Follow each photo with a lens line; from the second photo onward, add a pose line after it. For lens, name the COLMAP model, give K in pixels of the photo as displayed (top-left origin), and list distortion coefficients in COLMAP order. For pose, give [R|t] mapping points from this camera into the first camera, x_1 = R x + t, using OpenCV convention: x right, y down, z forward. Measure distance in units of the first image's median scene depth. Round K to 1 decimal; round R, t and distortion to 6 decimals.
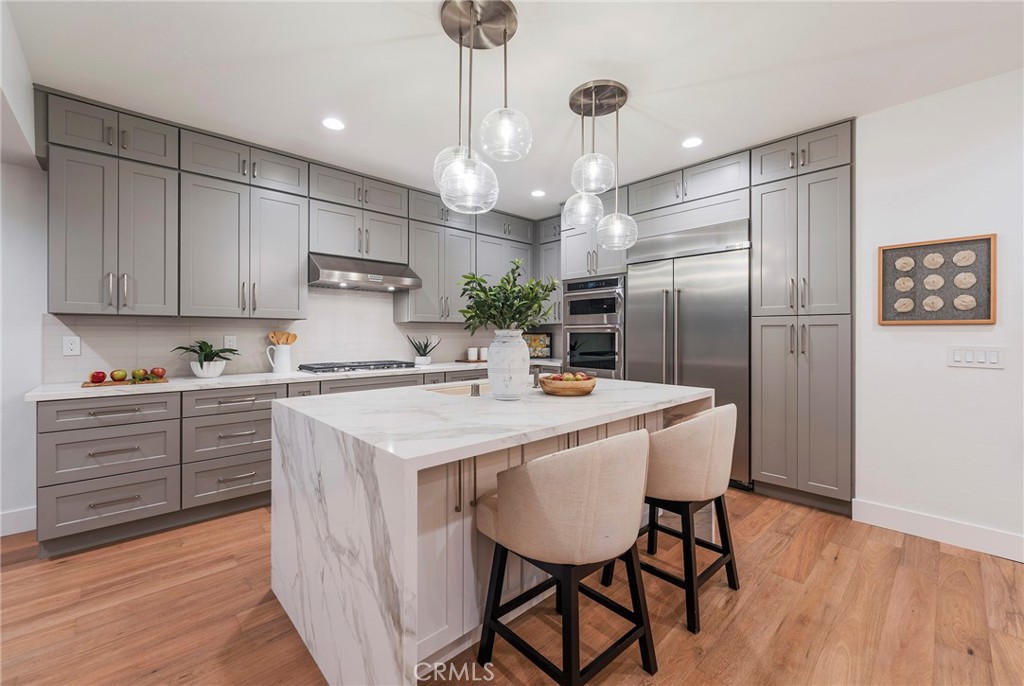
lens RADIAL K [[414.3, 0, 511.9], [0, 414.3, 335.0], [0, 0, 1]] dist [-0.000580, -0.000137]
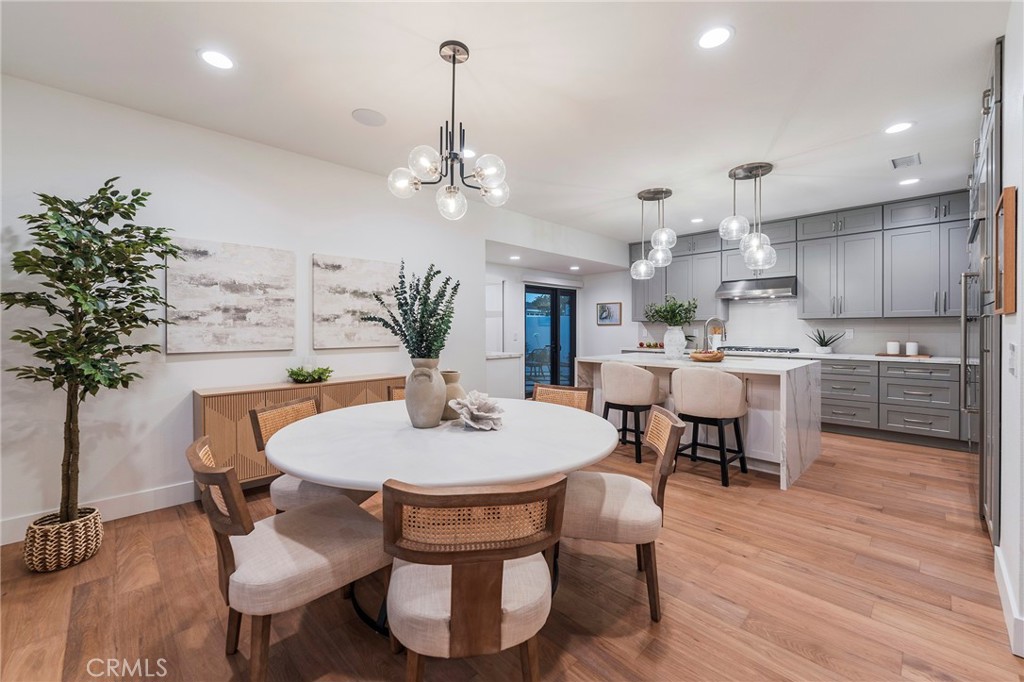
lens RADIAL K [[414.3, 0, 511.9], [0, 414.3, 333.0], [0, 0, 1]] dist [-0.000580, -0.000137]
pose [[0.012943, 0.008700, -0.999878, 1.699059], [-0.001838, 0.999961, 0.008677, 0.004314], [0.999915, 0.001726, 0.012959, 0.120320]]
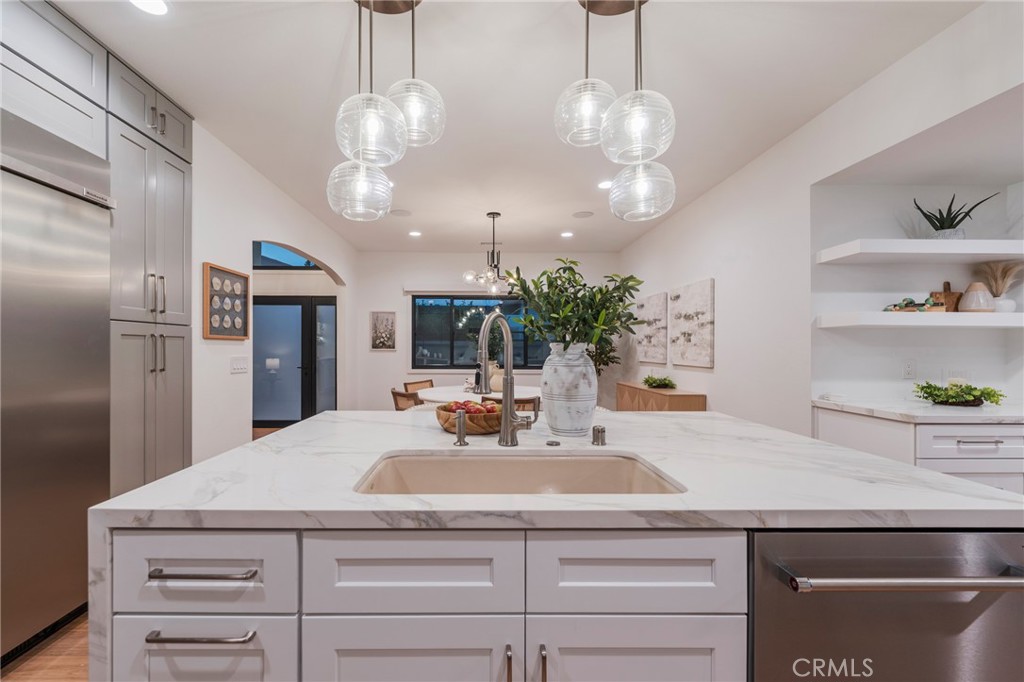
lens RADIAL K [[422.2, 0, 480.9], [0, 422.2, 349.7], [0, 0, 1]] dist [-0.000753, 0.000004]
pose [[-0.731248, -0.006340, 0.682082, -0.346669], [-0.000828, 0.999964, 0.008406, -0.005894], [-0.682111, 0.005582, -0.731227, 1.369105]]
